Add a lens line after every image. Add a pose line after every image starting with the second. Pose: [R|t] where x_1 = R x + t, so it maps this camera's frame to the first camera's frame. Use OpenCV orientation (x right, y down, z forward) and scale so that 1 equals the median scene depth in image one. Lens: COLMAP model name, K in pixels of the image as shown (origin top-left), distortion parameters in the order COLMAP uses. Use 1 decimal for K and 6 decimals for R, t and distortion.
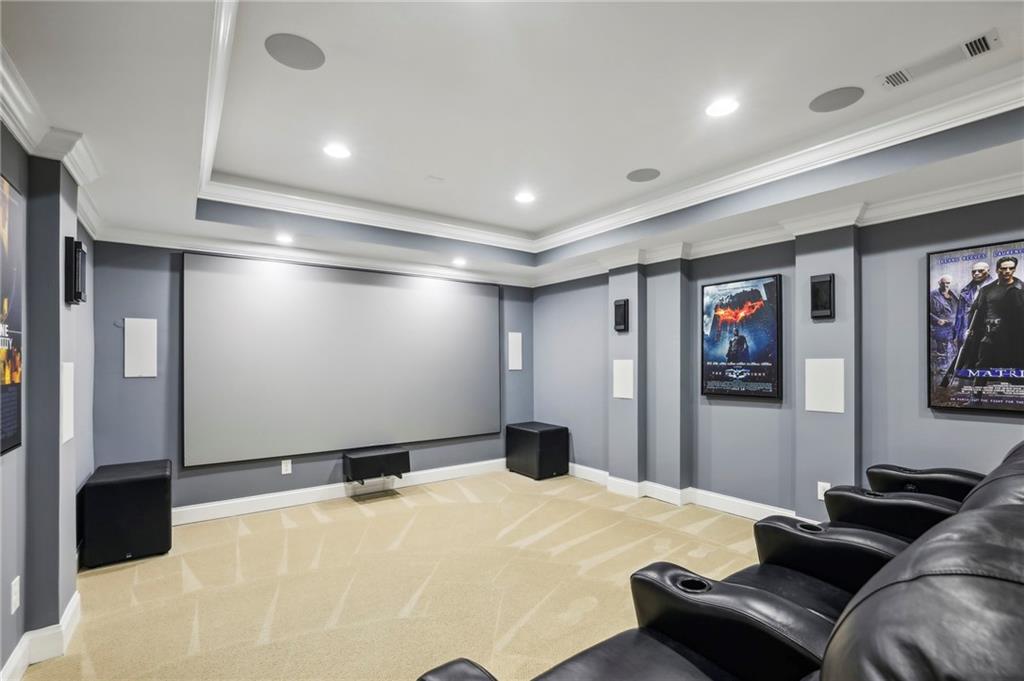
lens RADIAL K [[445.7, 0, 503.0], [0, 445.7, 360.1], [0, 0, 1]] dist [-0.005972, 0.000280]
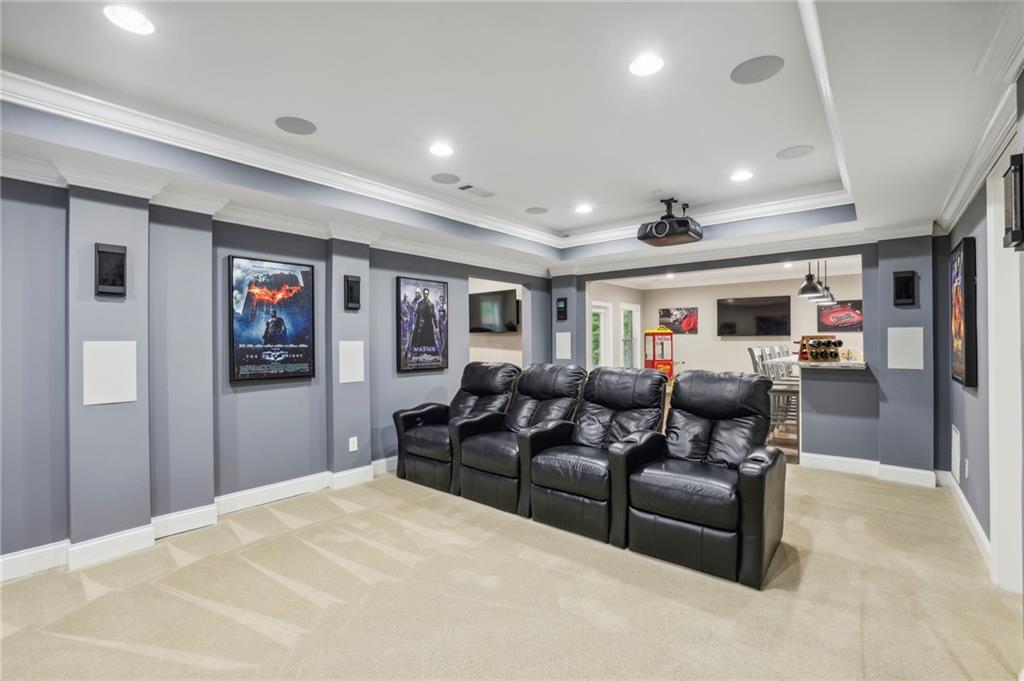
lens RADIAL K [[445.7, 0, 514.5], [0, 445.7, 339.8], [0, 0, 1]] dist [-0.005972, 0.000280]
pose [[-0.209384, 0.006933, 0.977809, -0.541902], [0.001720, 0.999976, -0.006722, 0.002290], [-0.977832, 0.000275, -0.209391, 0.688270]]
